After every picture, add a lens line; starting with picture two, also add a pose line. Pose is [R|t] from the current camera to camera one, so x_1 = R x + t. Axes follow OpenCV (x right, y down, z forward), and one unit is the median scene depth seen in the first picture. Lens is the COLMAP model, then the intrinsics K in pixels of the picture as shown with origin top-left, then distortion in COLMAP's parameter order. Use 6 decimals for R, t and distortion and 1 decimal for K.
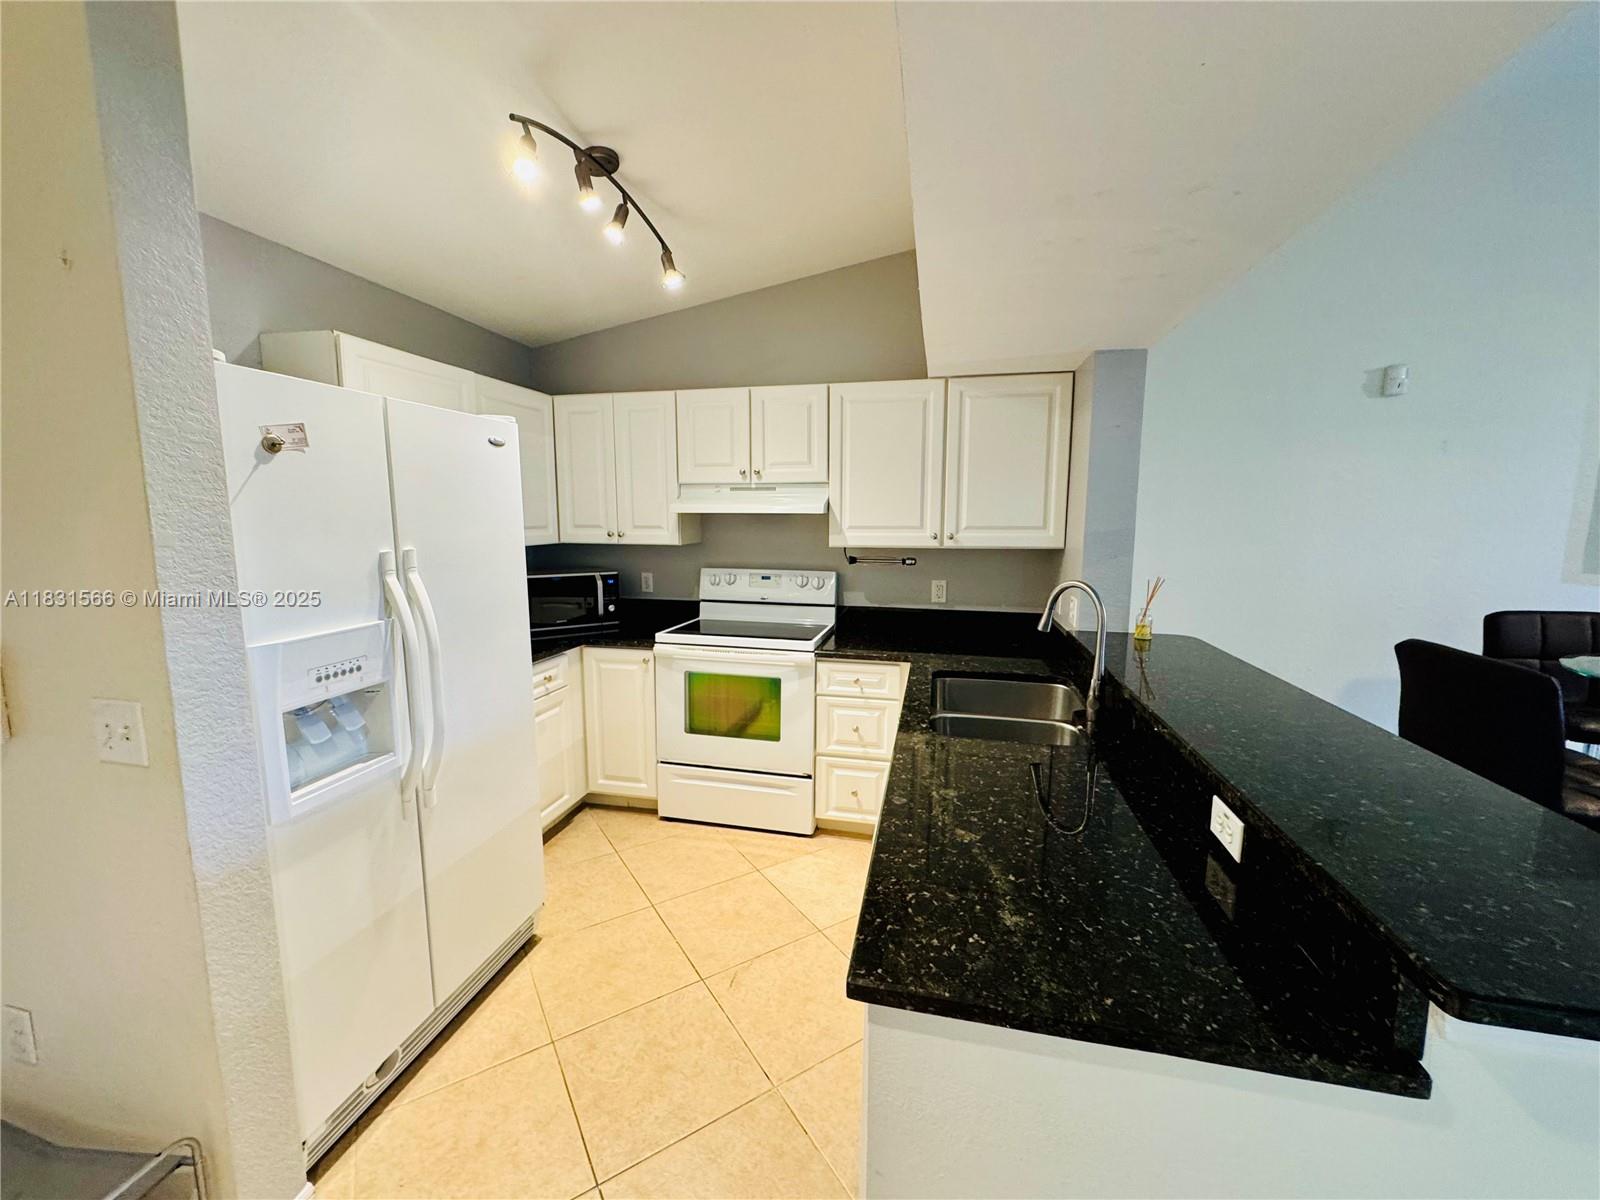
lens RADIAL K [[636.9, 0, 797.8], [0, 636.9, 597.7], [0, 0, 1]] dist [-0.001872, 0.000289]
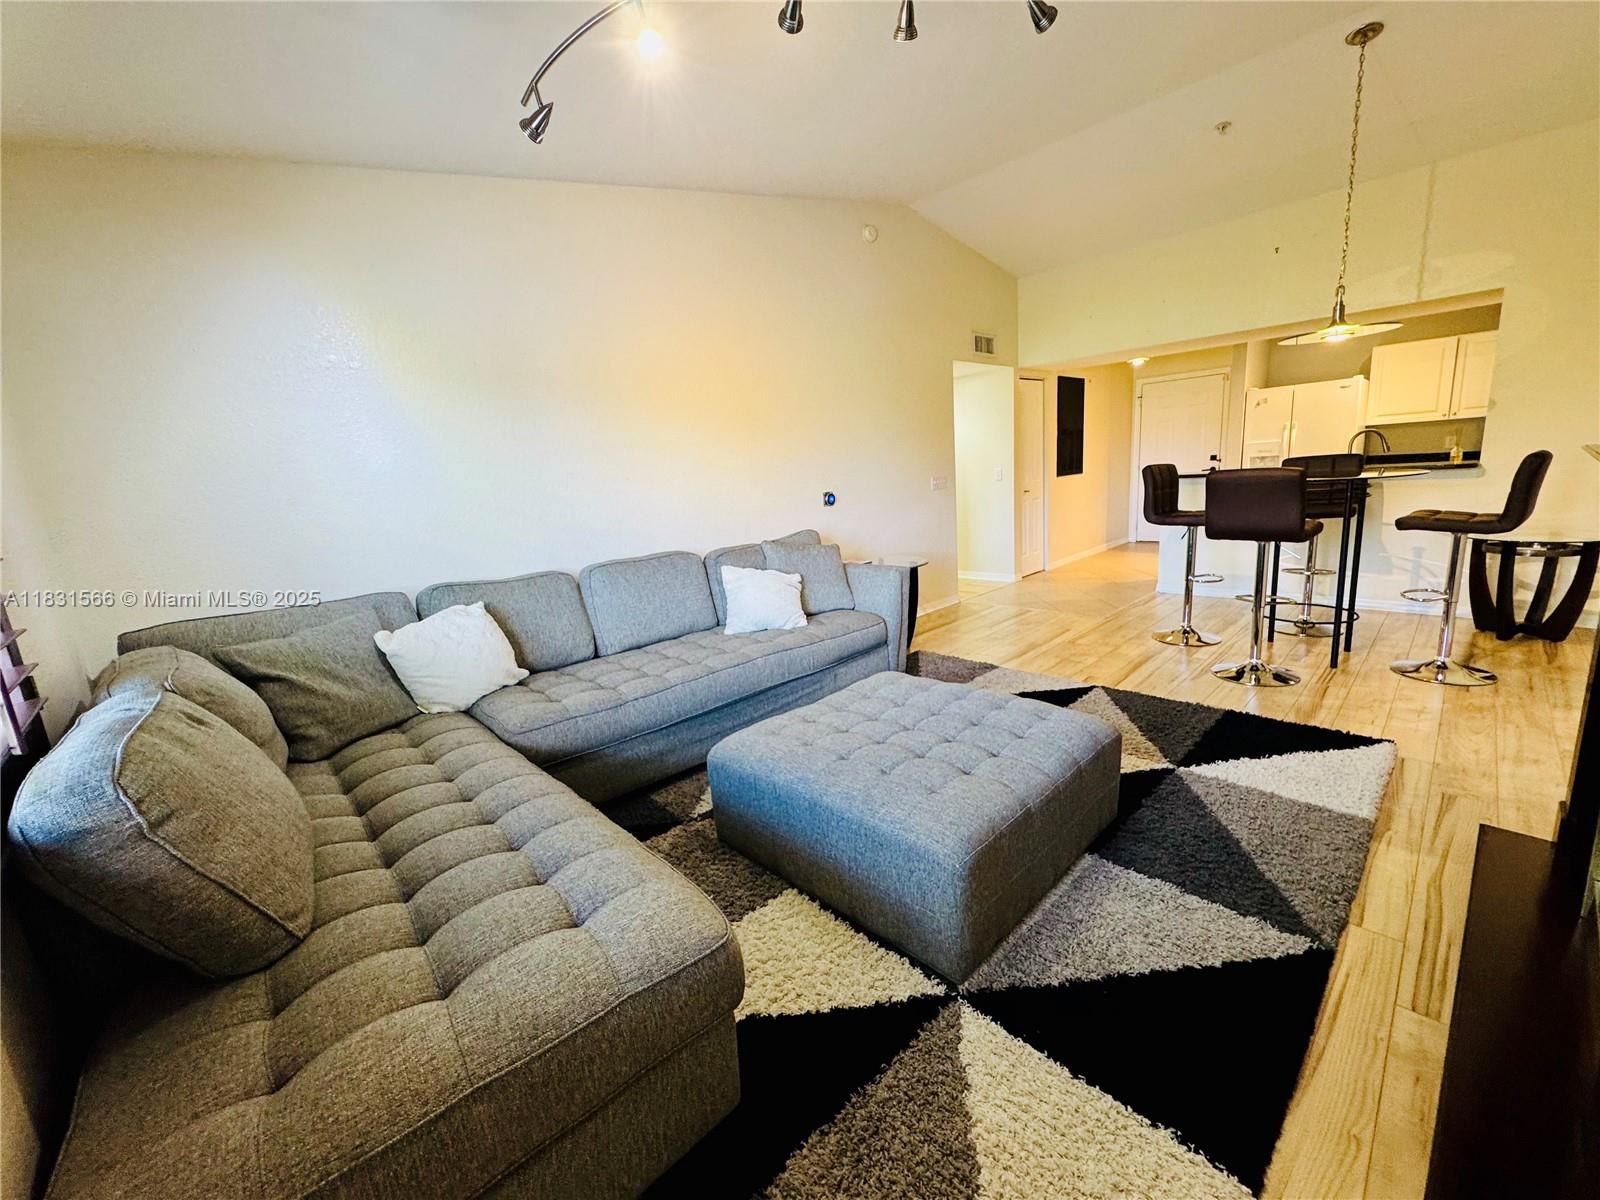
lens RADIAL K [[636.9, 0, 799.0], [0, 636.9, 595.5], [0, 0, 1]] dist [-0.001872, 0.000289]
pose [[-0.554025, 0.198856, -0.808401, 2.491137], [-0.039443, 0.963692, 0.264087, 0.019971], [0.831565, 0.178196, -0.526066, 0.383727]]
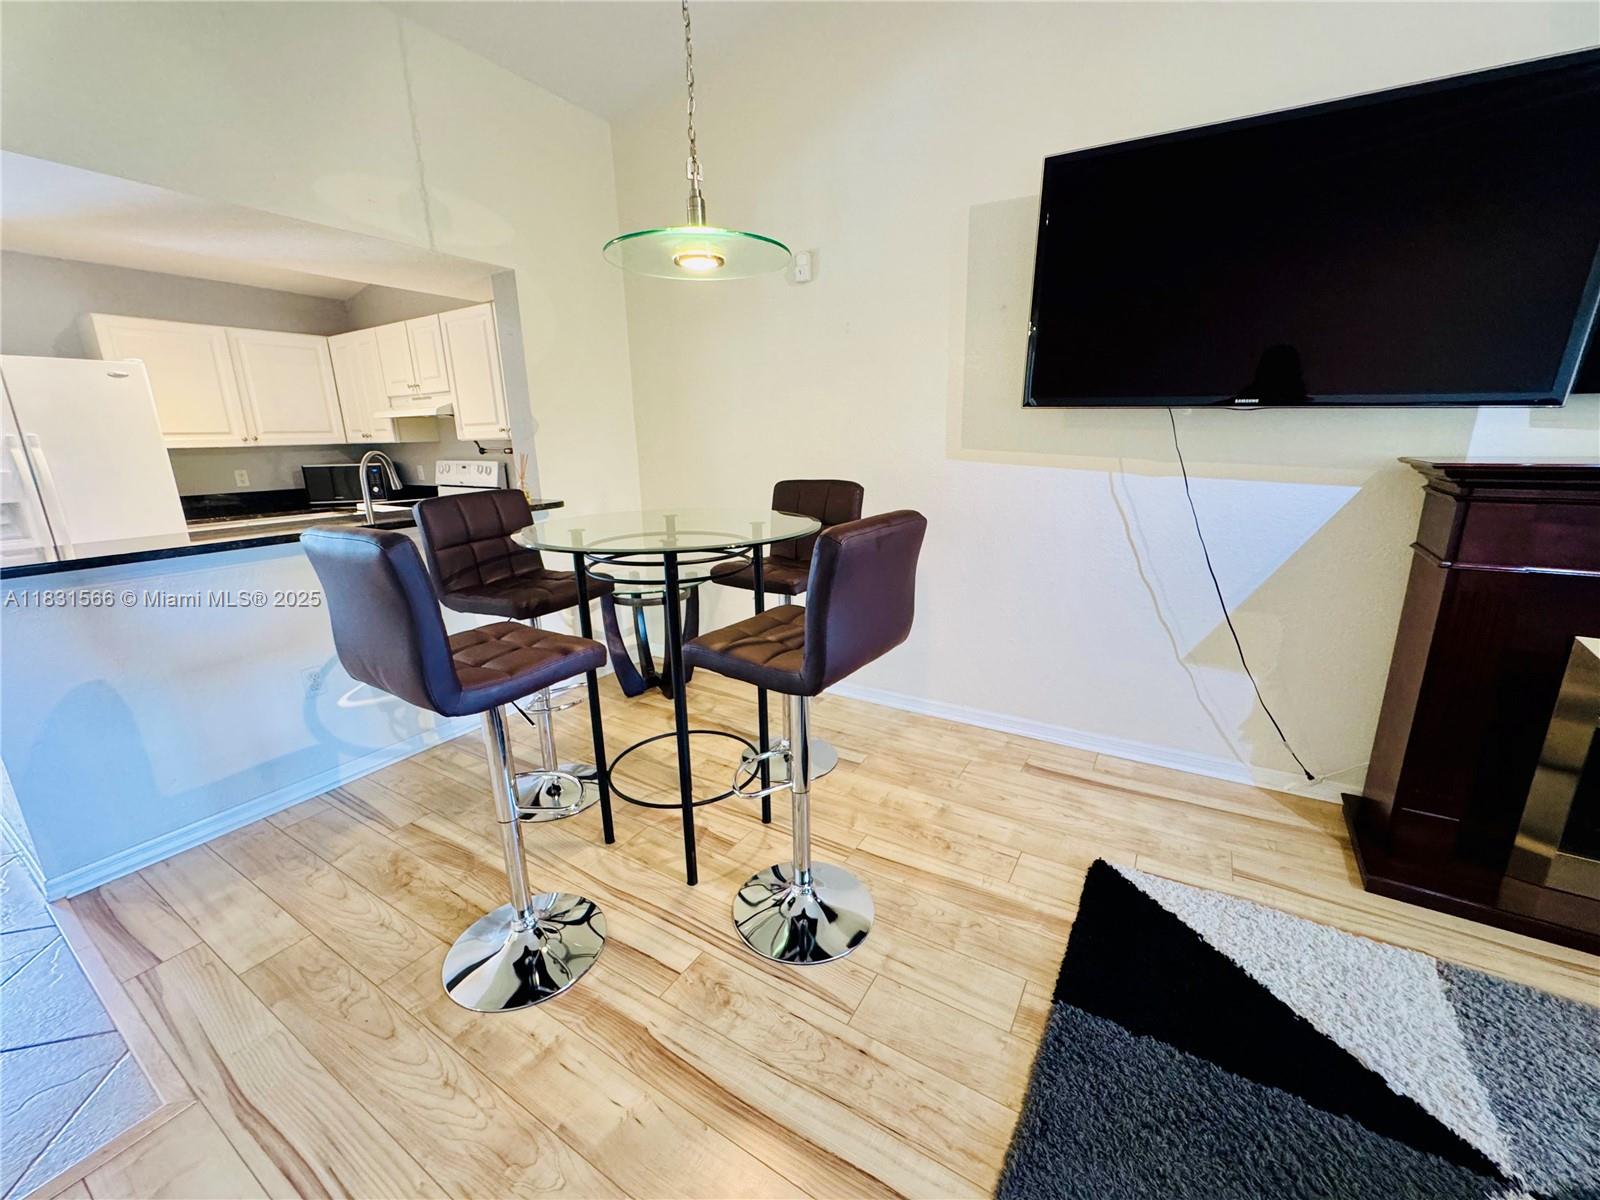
lens RADIAL K [[636.9, 0, 797.6], [0, 636.9, 597.9], [0, 0, 1]] dist [-0.001872, 0.000289]
pose [[0.945990, 0.058386, -0.318894, 1.223381], [-0.019413, 0.992086, 0.124053, 0.071534], [0.323613, -0.111162, 0.939637, -0.064593]]
